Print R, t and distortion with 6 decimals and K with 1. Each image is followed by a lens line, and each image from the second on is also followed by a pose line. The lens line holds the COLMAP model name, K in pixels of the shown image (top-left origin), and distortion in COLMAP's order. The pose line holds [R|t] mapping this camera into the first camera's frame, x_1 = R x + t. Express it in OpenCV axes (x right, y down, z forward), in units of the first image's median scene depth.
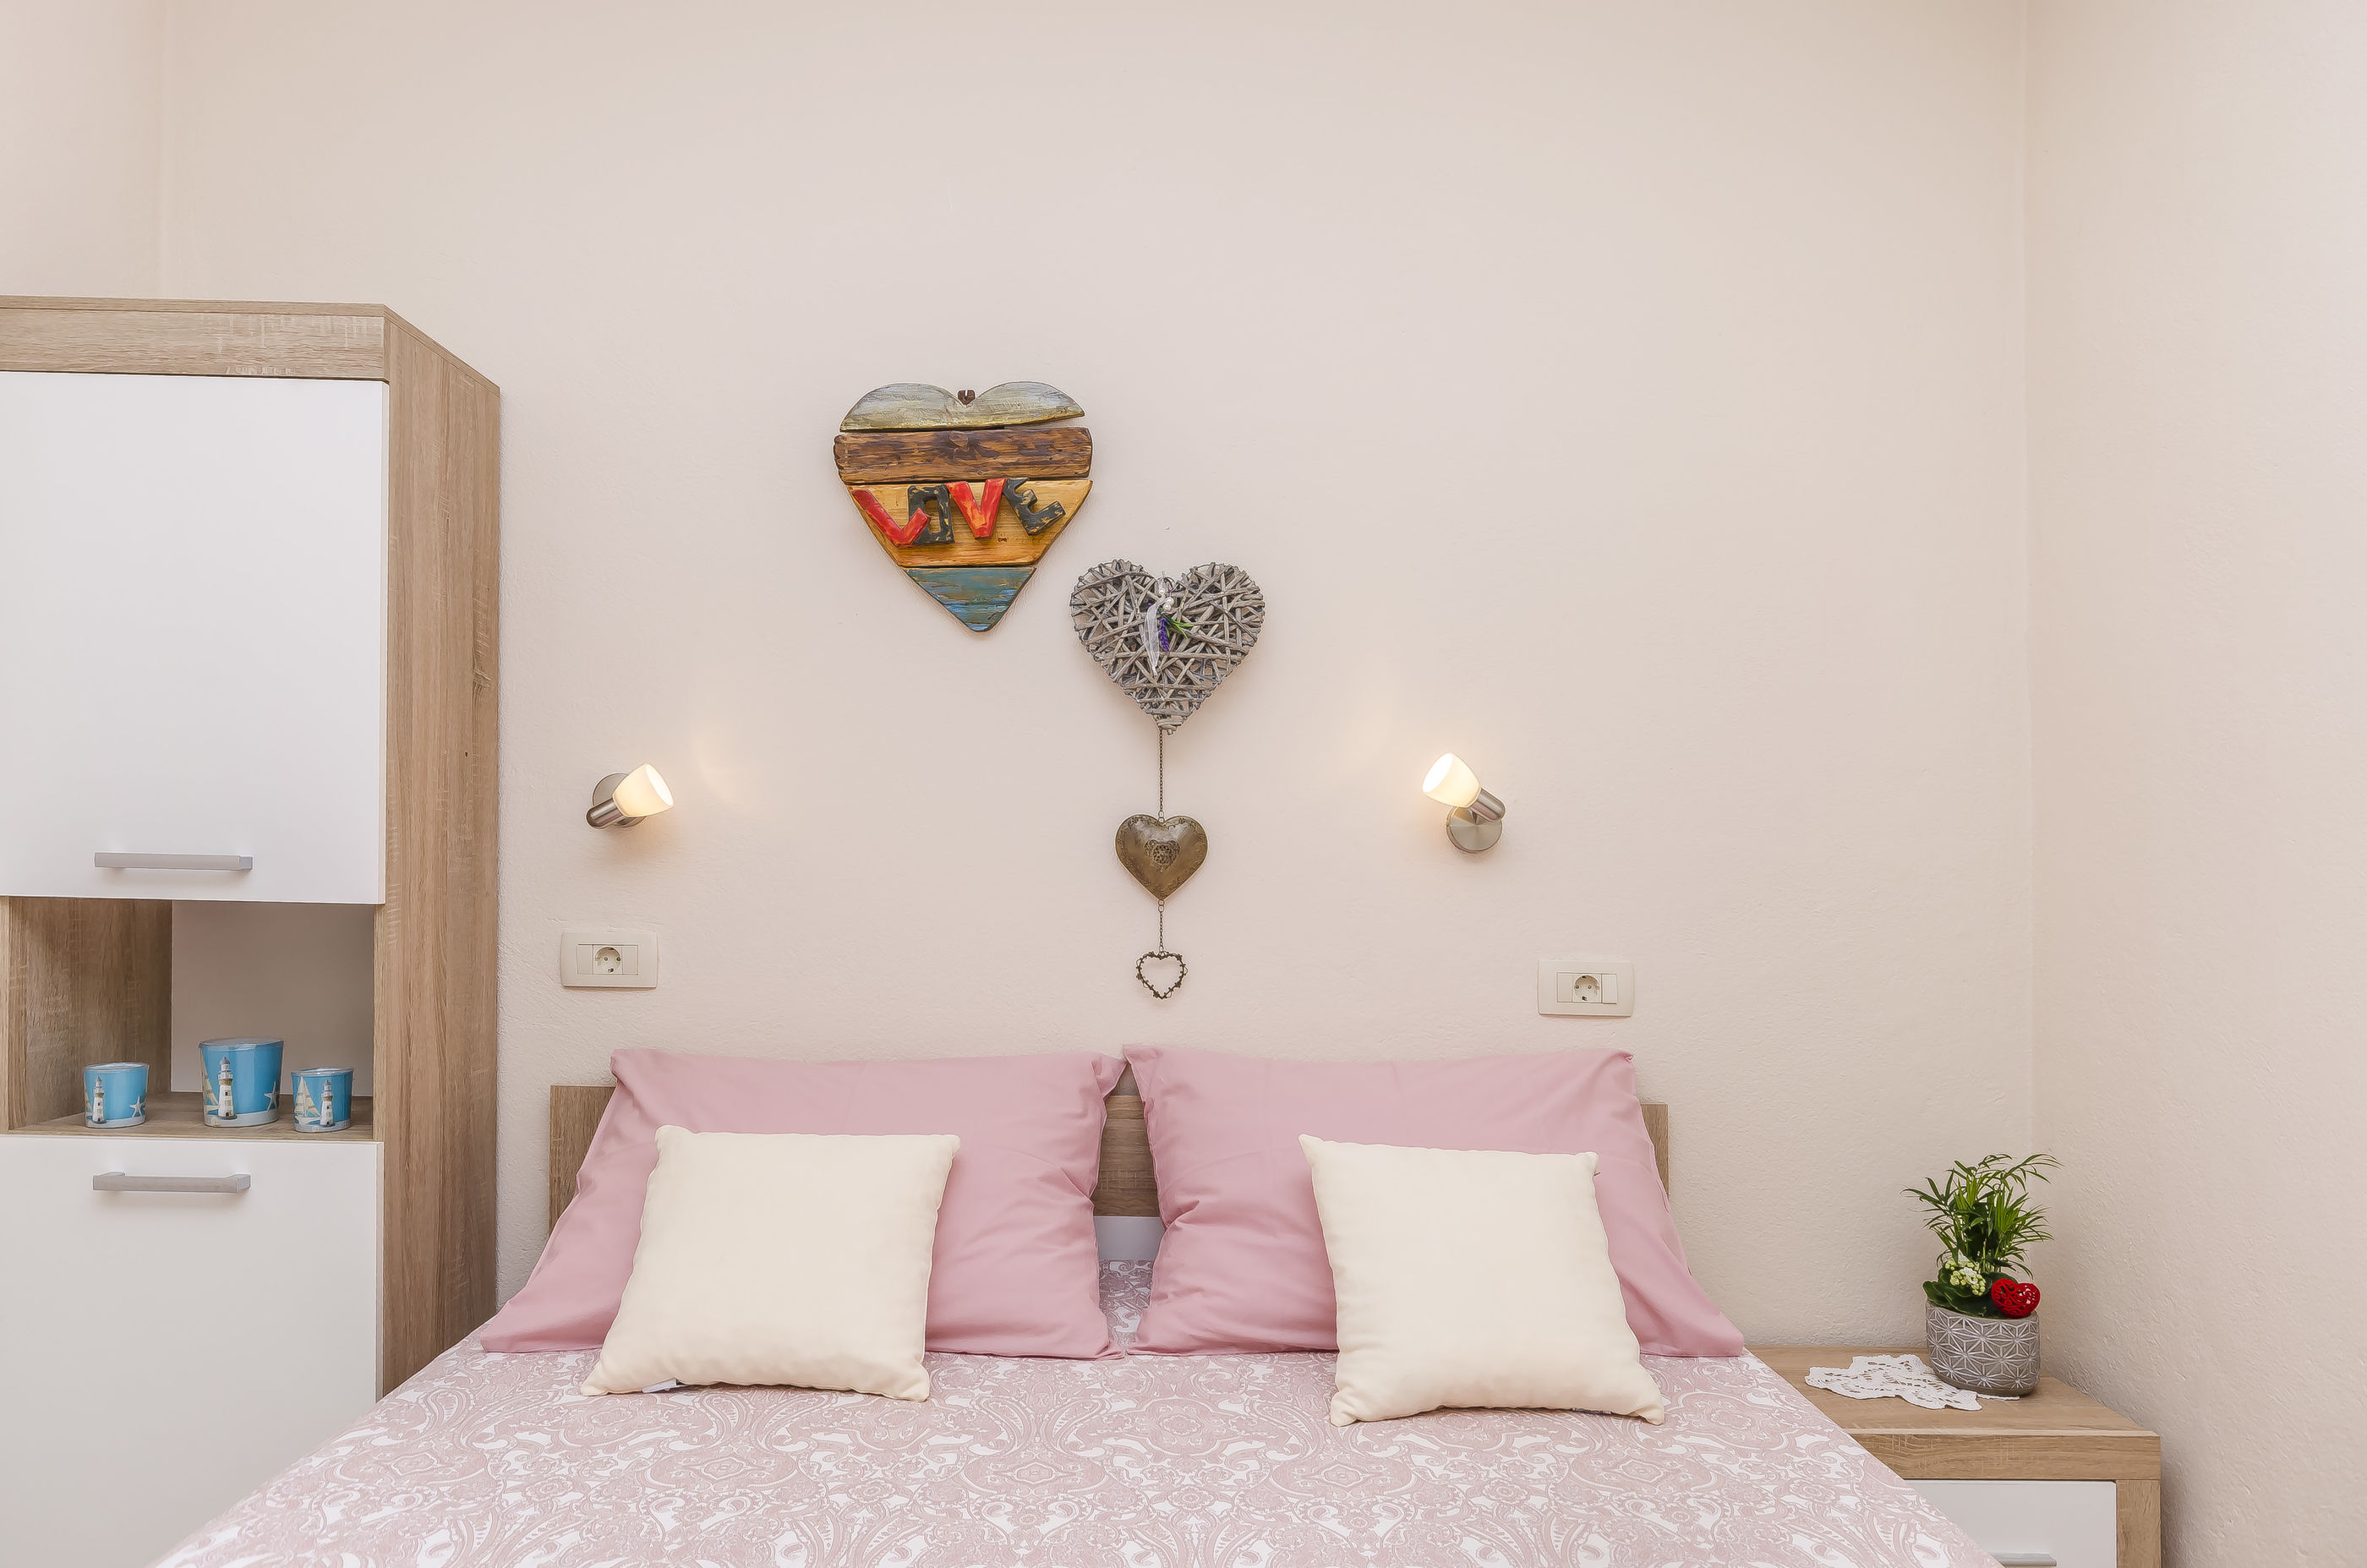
lens RADIAL K [[1461.1, 0, 1120.6], [0, 1461.1, 819.8], [0, 0, 1]] dist [0.003280, 0.000656]
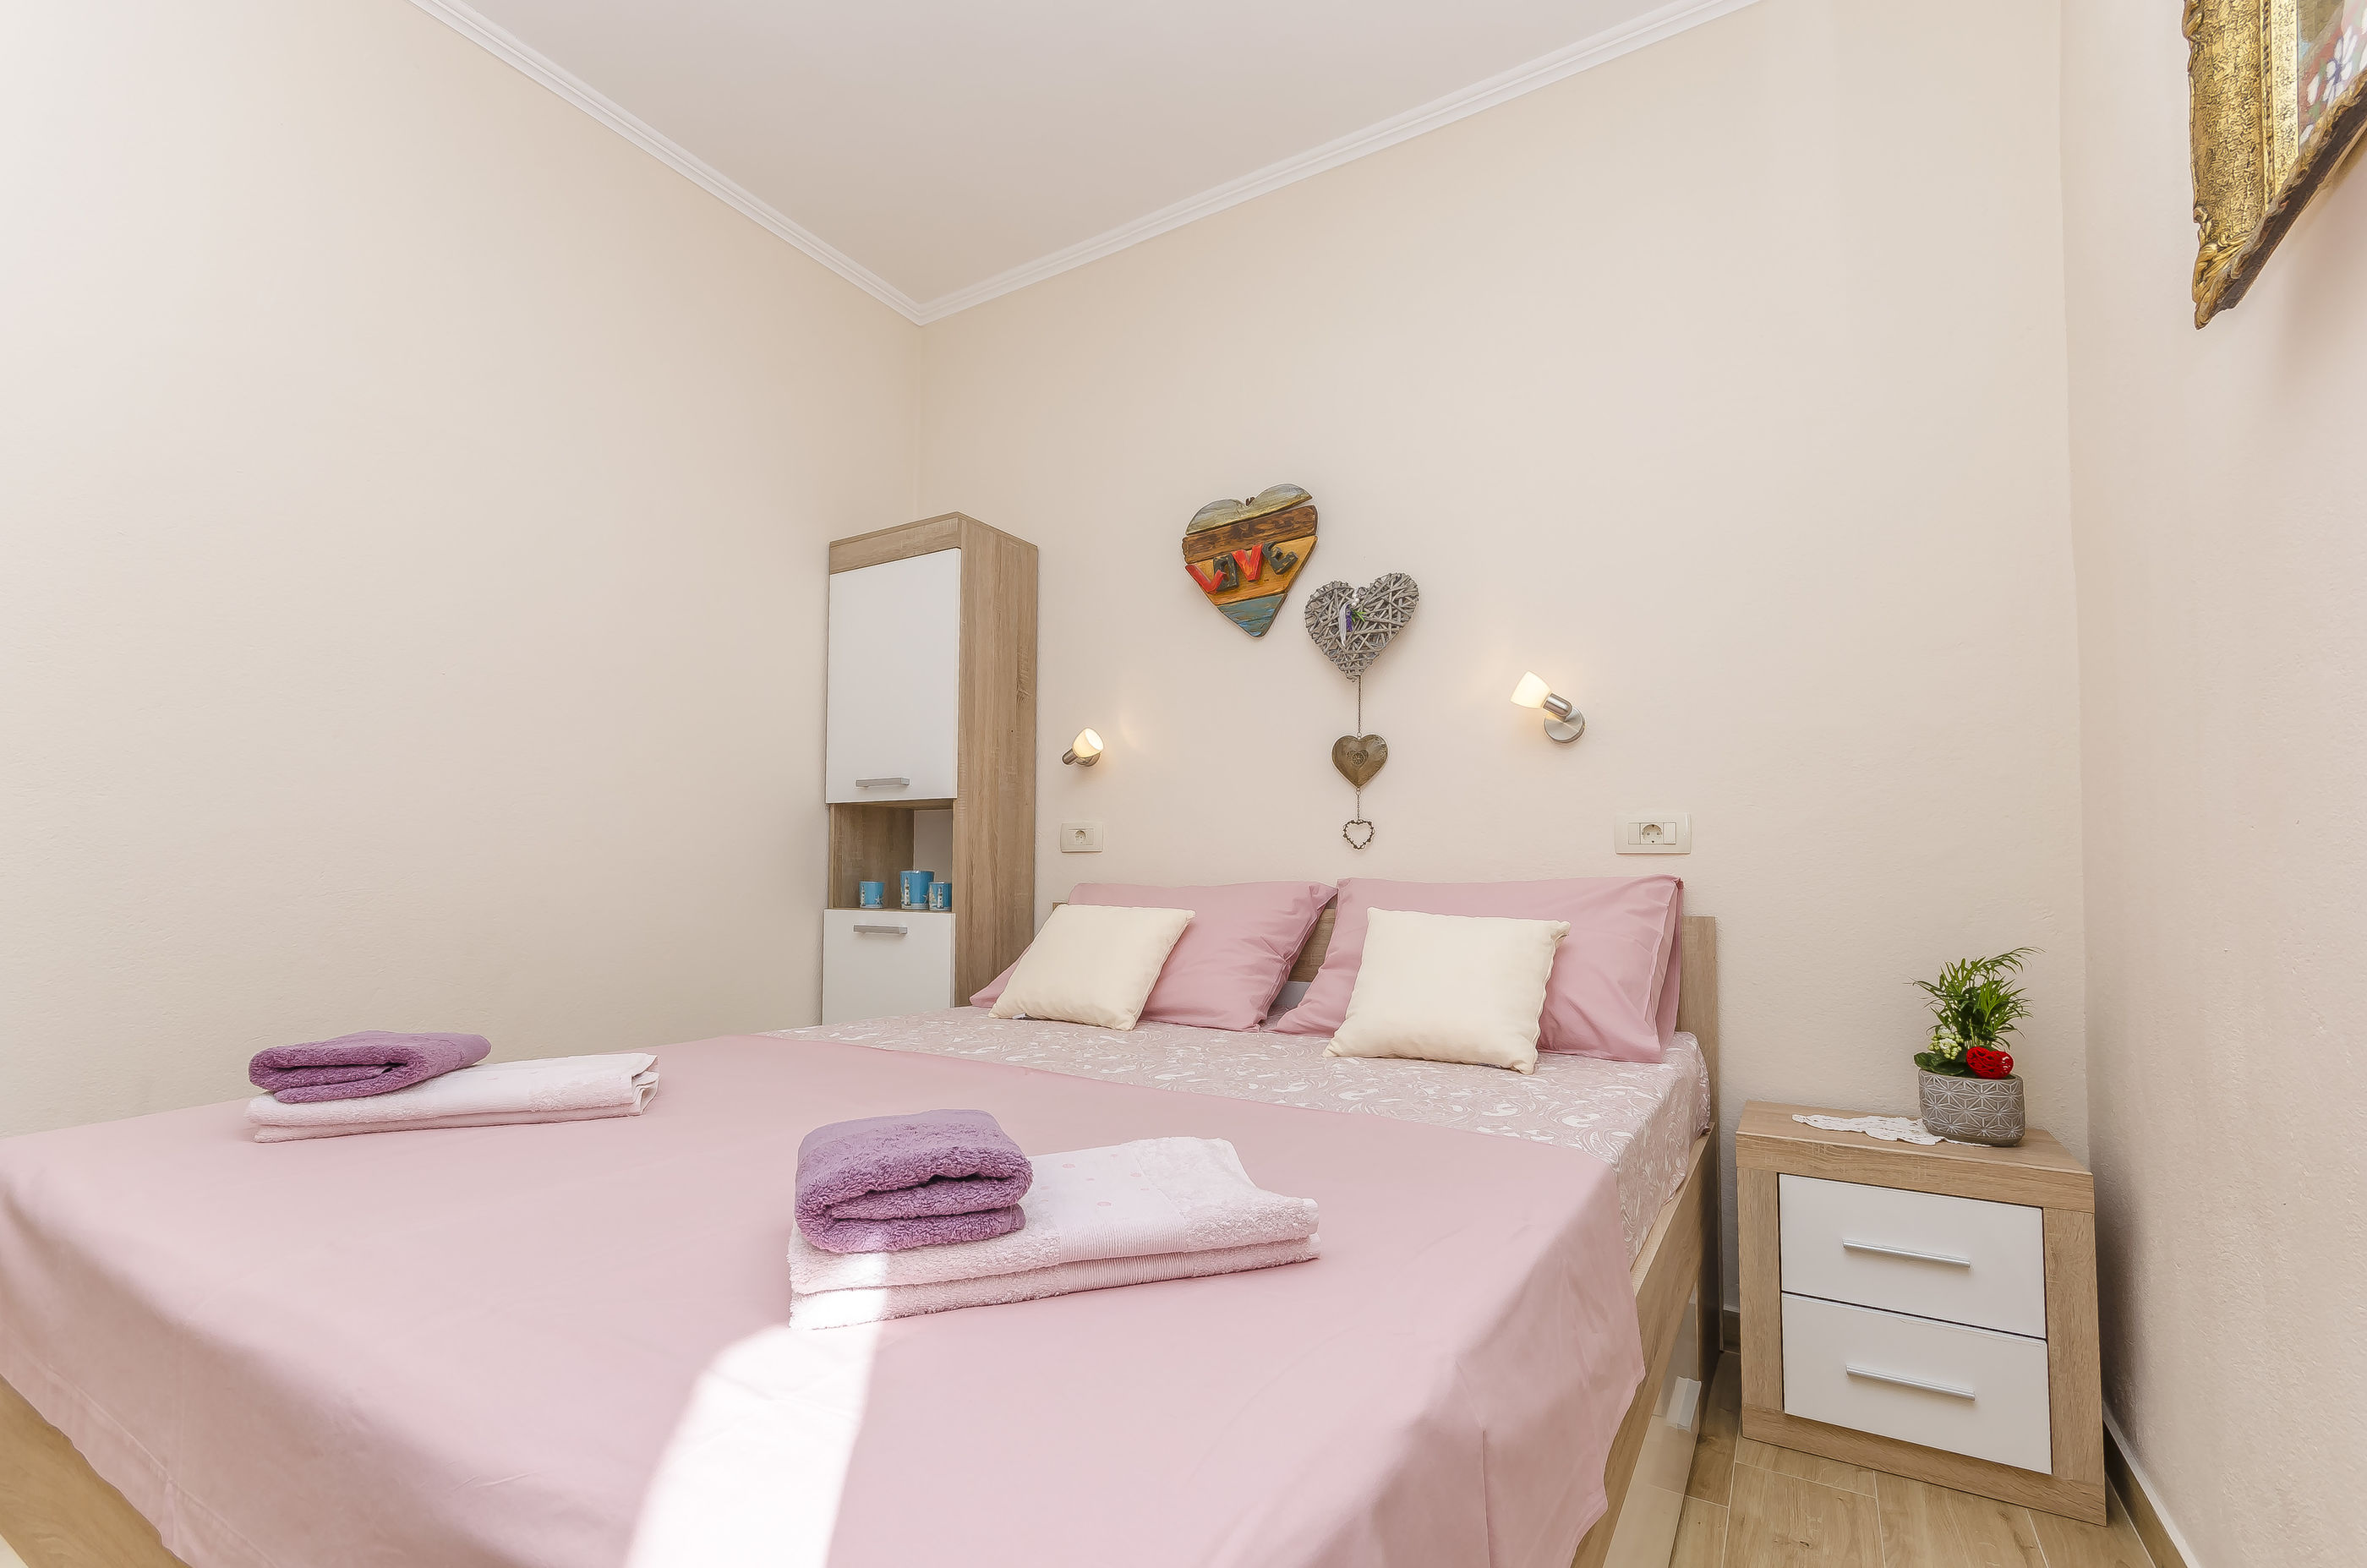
lens RADIAL K [[1058.1, 0, 1176.1], [0, 1058.1, 838.6], [0, 0, 1]] dist [-0.000188, 0.000073]
pose [[0.844452, -0.034427, -0.534524, 0.479811], [0.013460, 0.998981, -0.043077, 0.159020], [0.535462, 0.029182, 0.844055, -0.077284]]
